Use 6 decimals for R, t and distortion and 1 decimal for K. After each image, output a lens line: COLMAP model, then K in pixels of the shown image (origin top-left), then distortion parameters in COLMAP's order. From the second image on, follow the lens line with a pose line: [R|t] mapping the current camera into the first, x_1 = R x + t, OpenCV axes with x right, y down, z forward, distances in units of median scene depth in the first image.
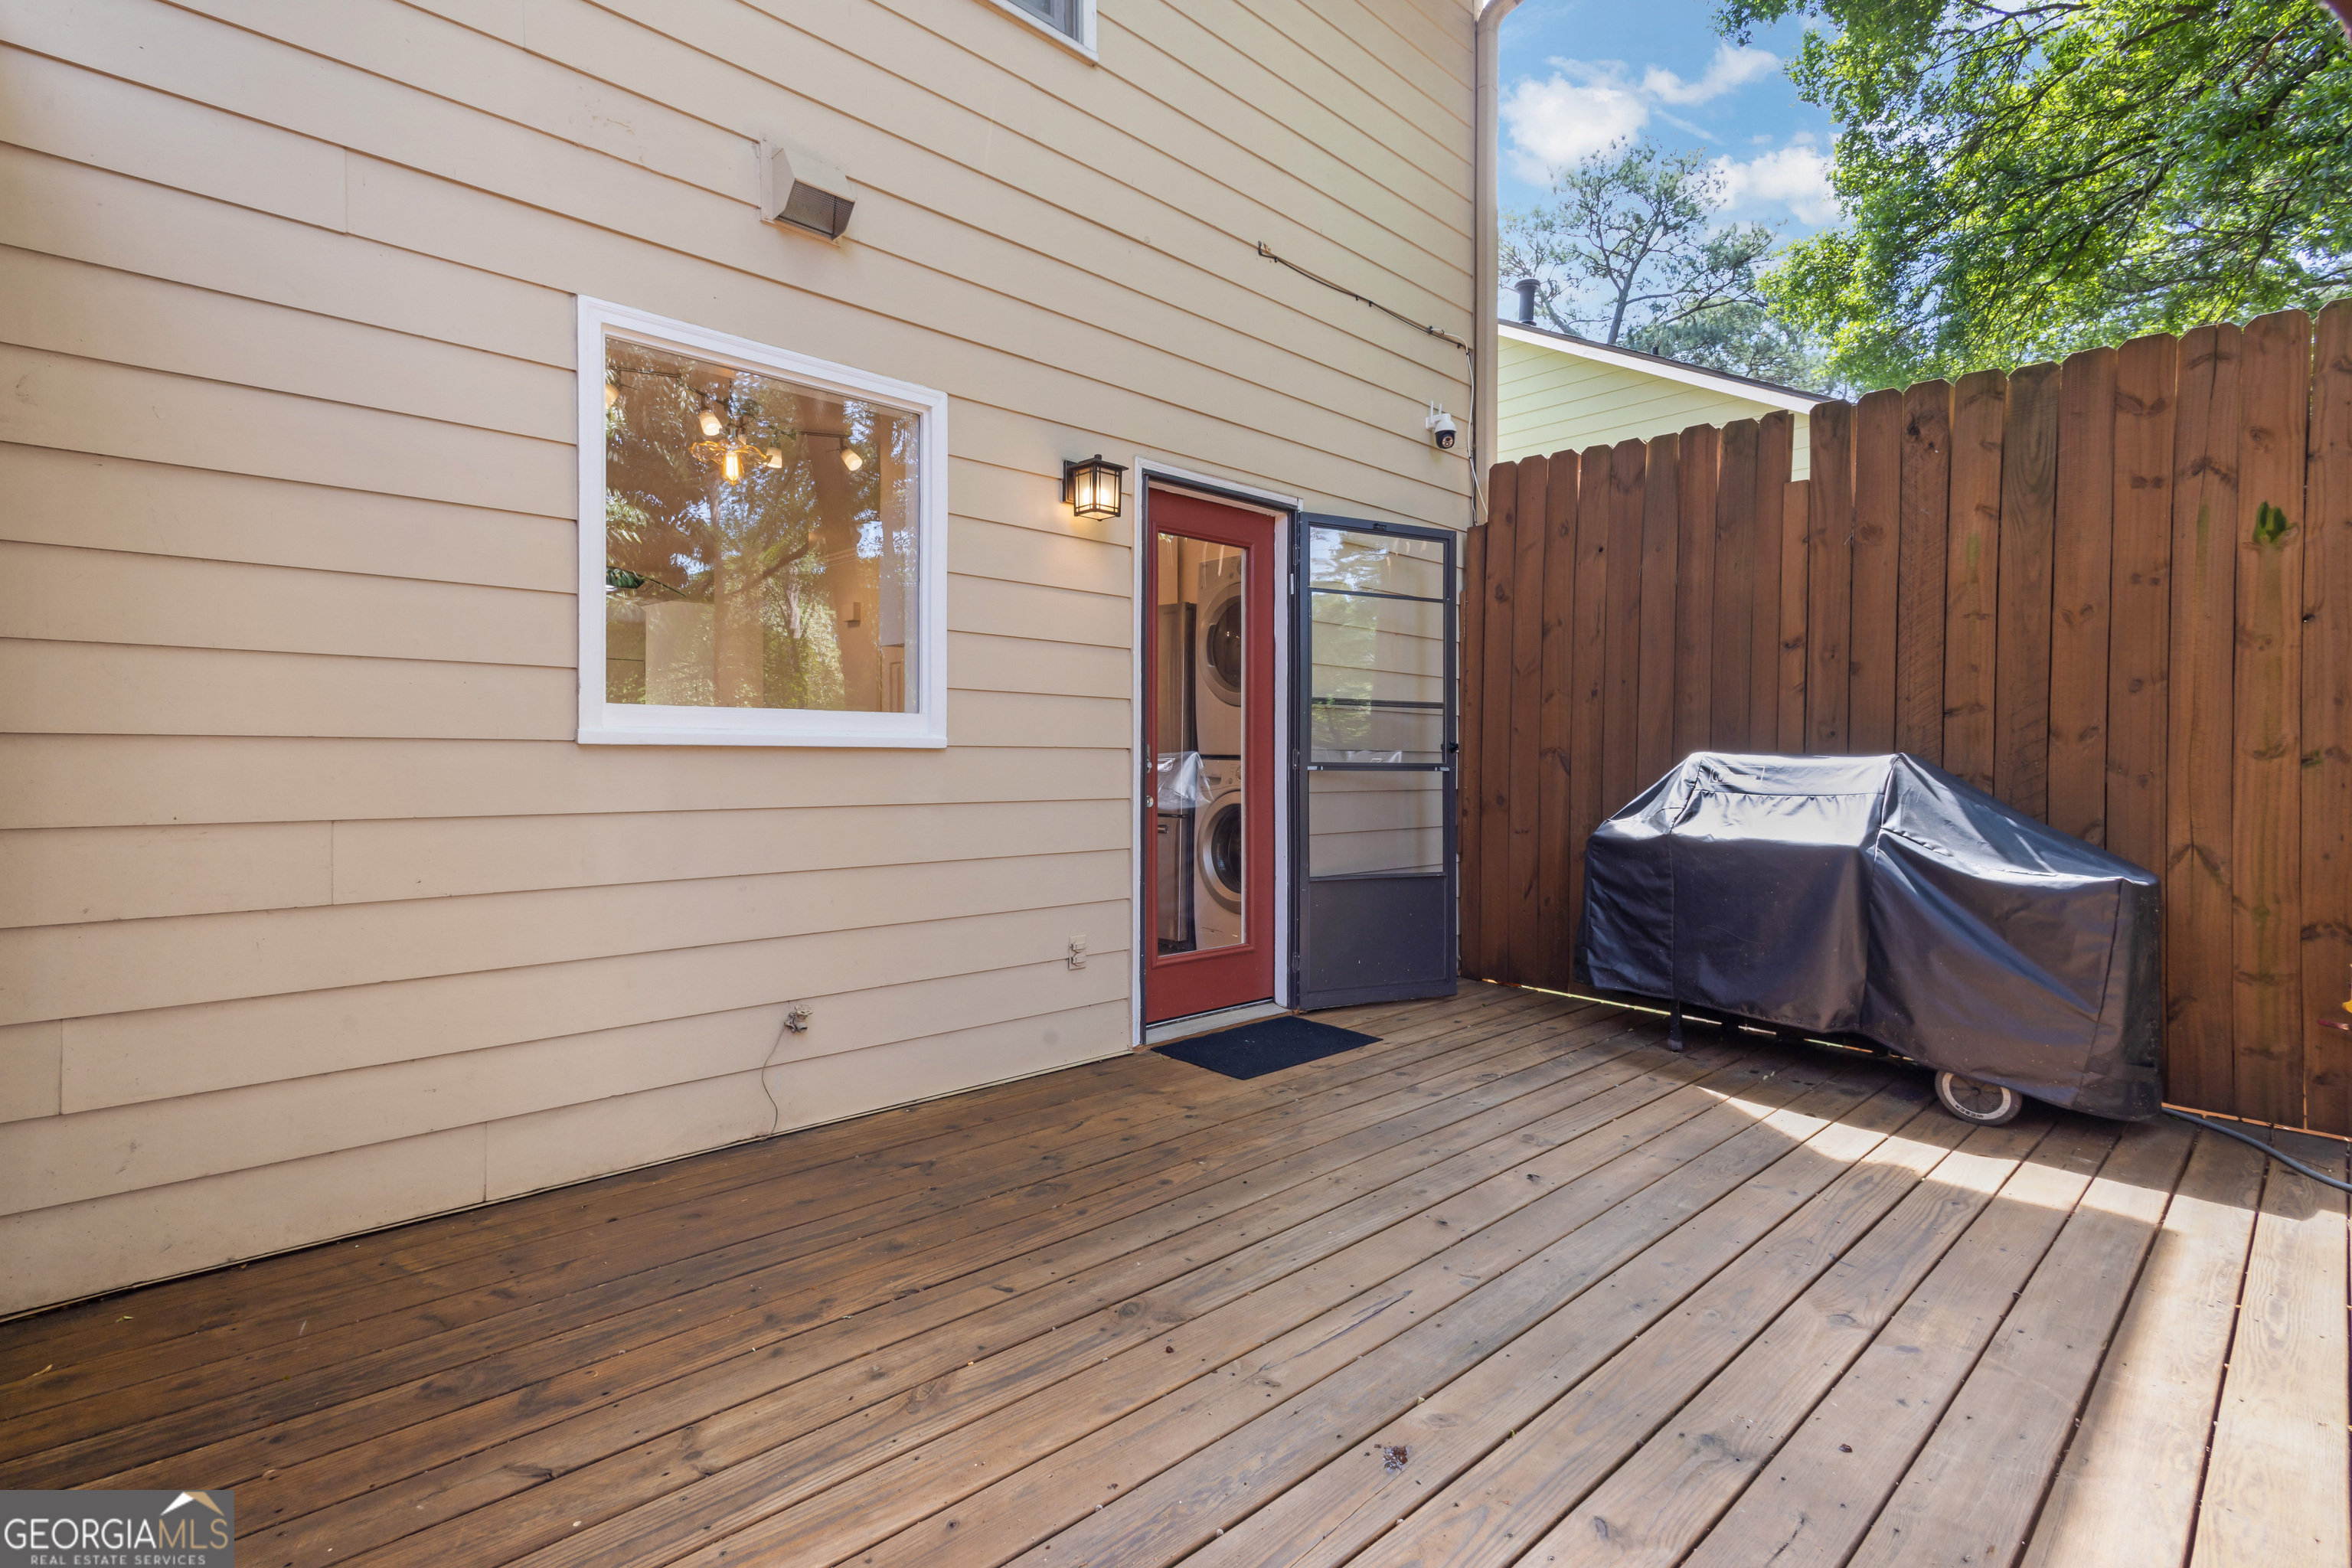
lens RADIAL K [[1115.9, 0, 1175.1], [0, 1115.9, 764.1], [0, 0, 1]] dist [0.018398, -0.001296]
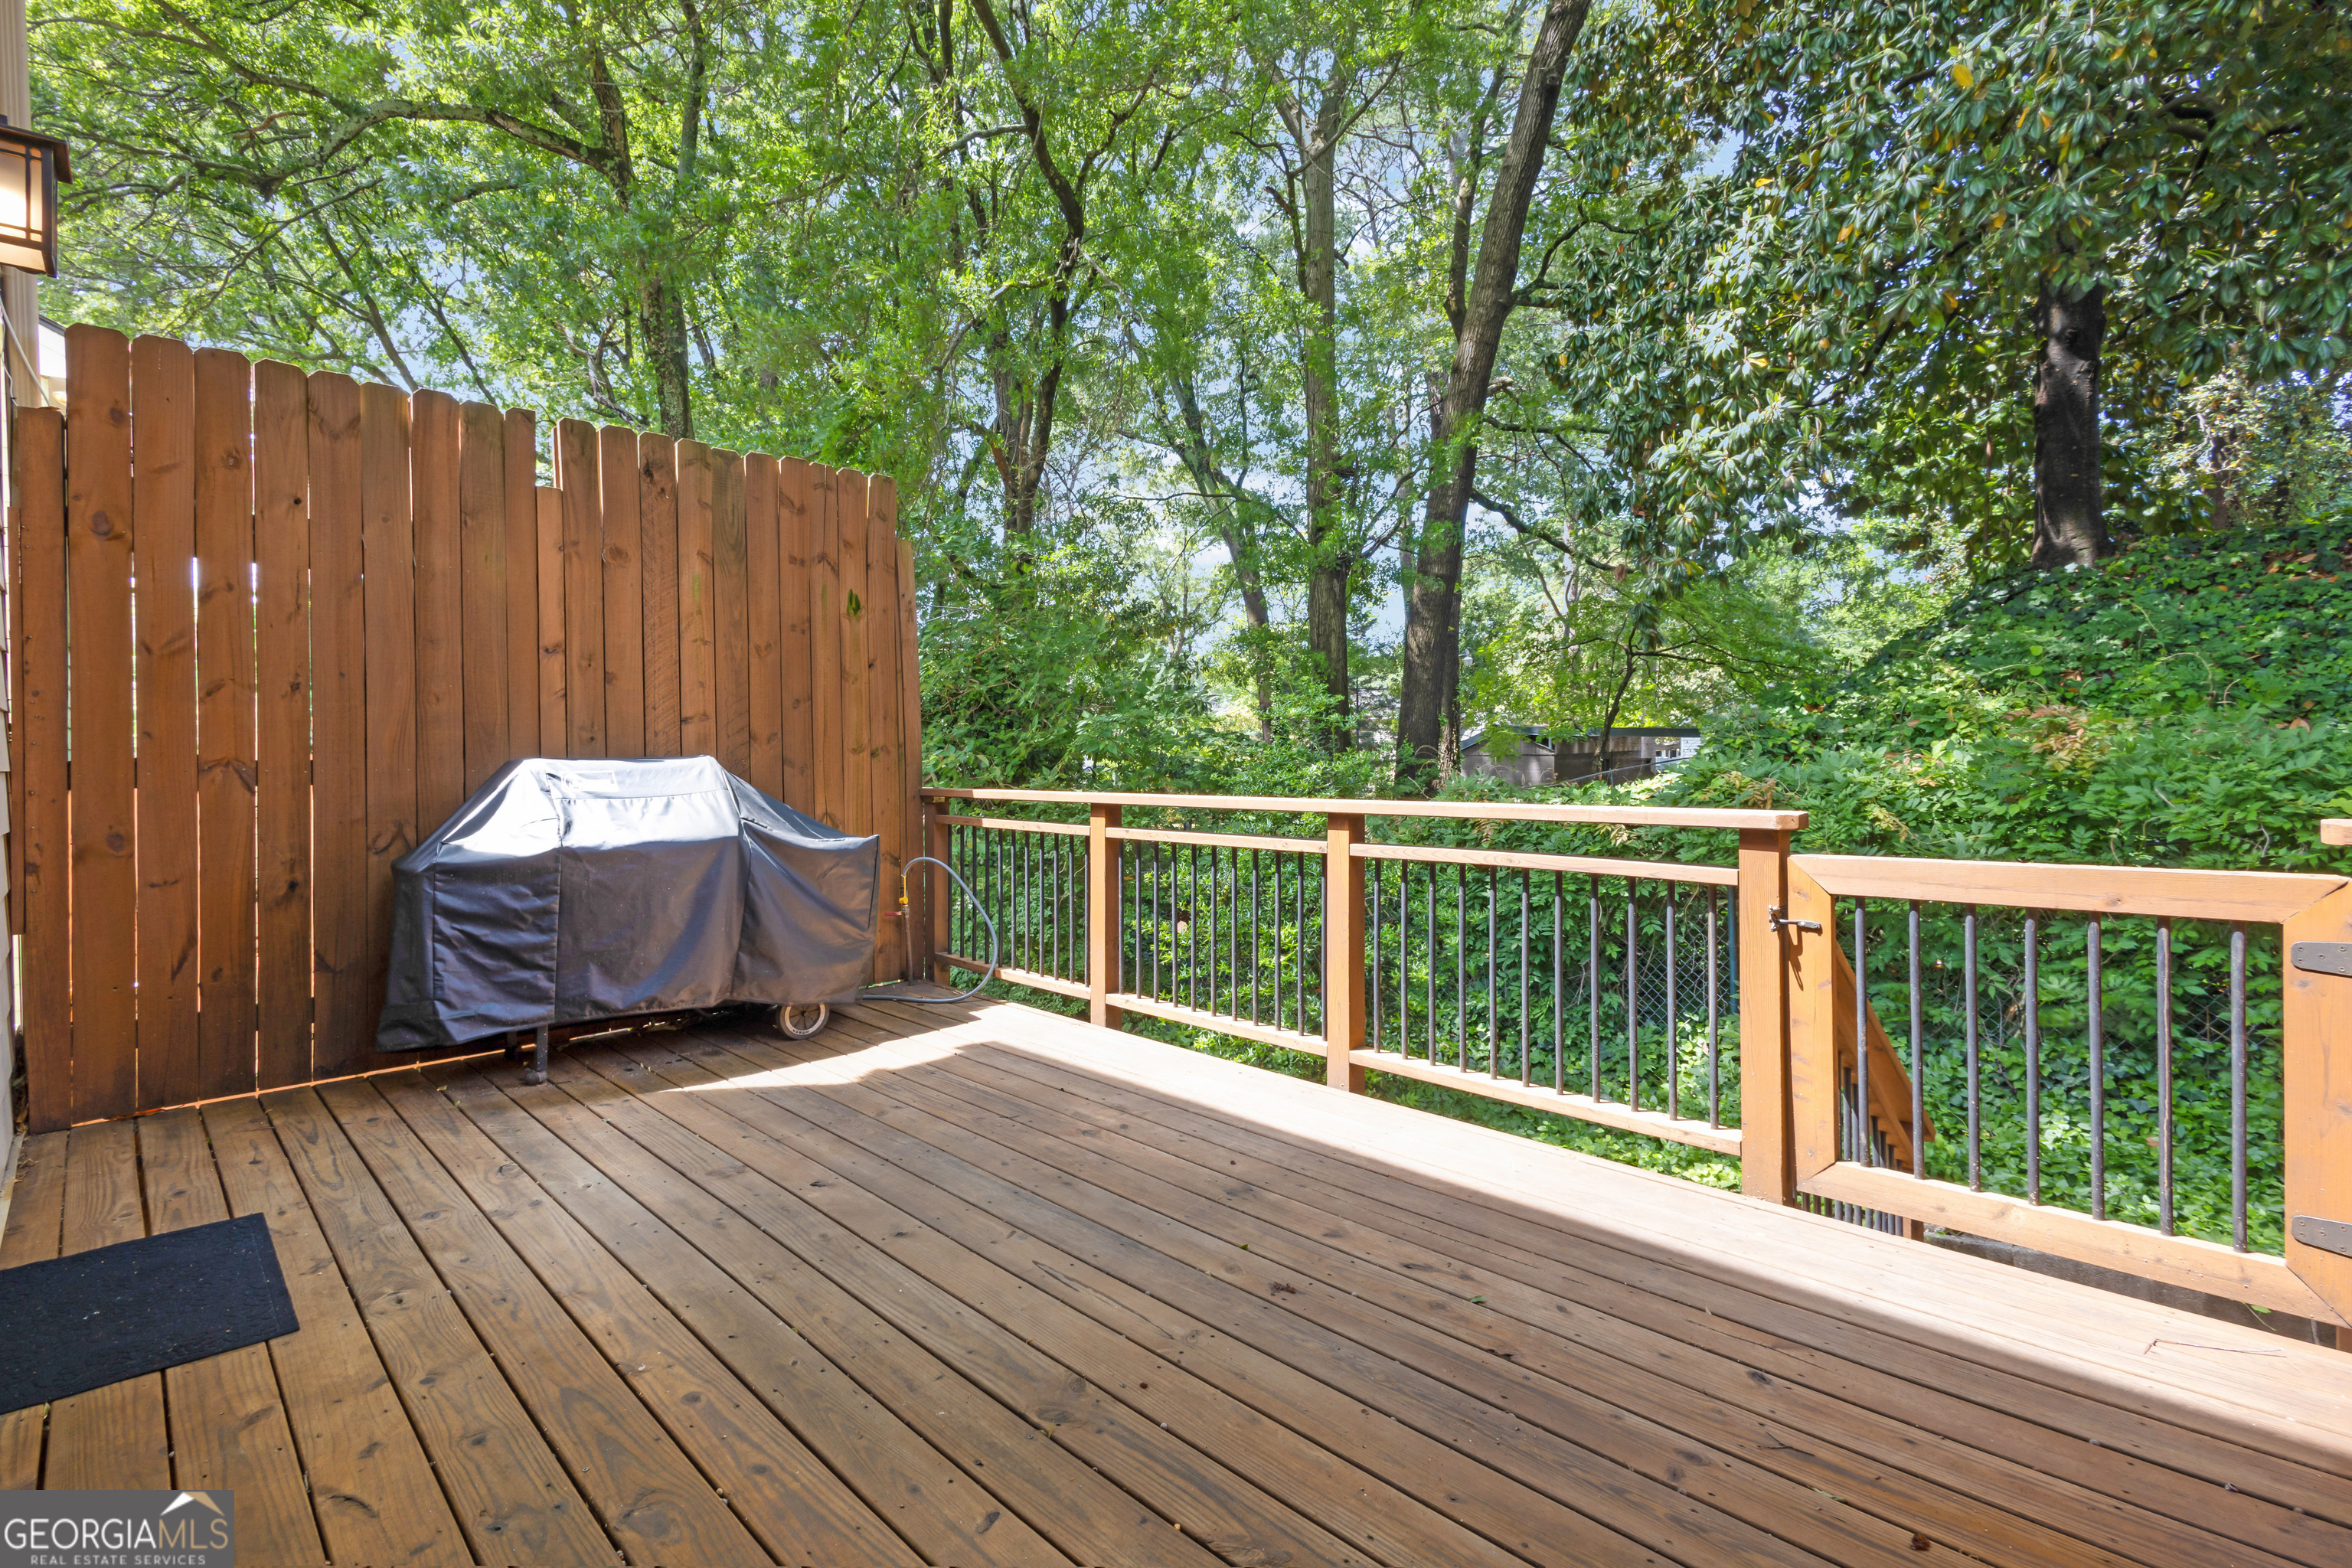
lens RADIAL K [[1115.9, 0, 1160.9], [0, 1115.9, 752.4], [0, 0, 1]] dist [0.018398, -0.001296]
pose [[0.000106, -0.017026, 0.999855, -0.526945], [0.025993, 0.999517, 0.017018, -0.020795], [-0.999662, 0.025987, 0.000549, 0.532291]]
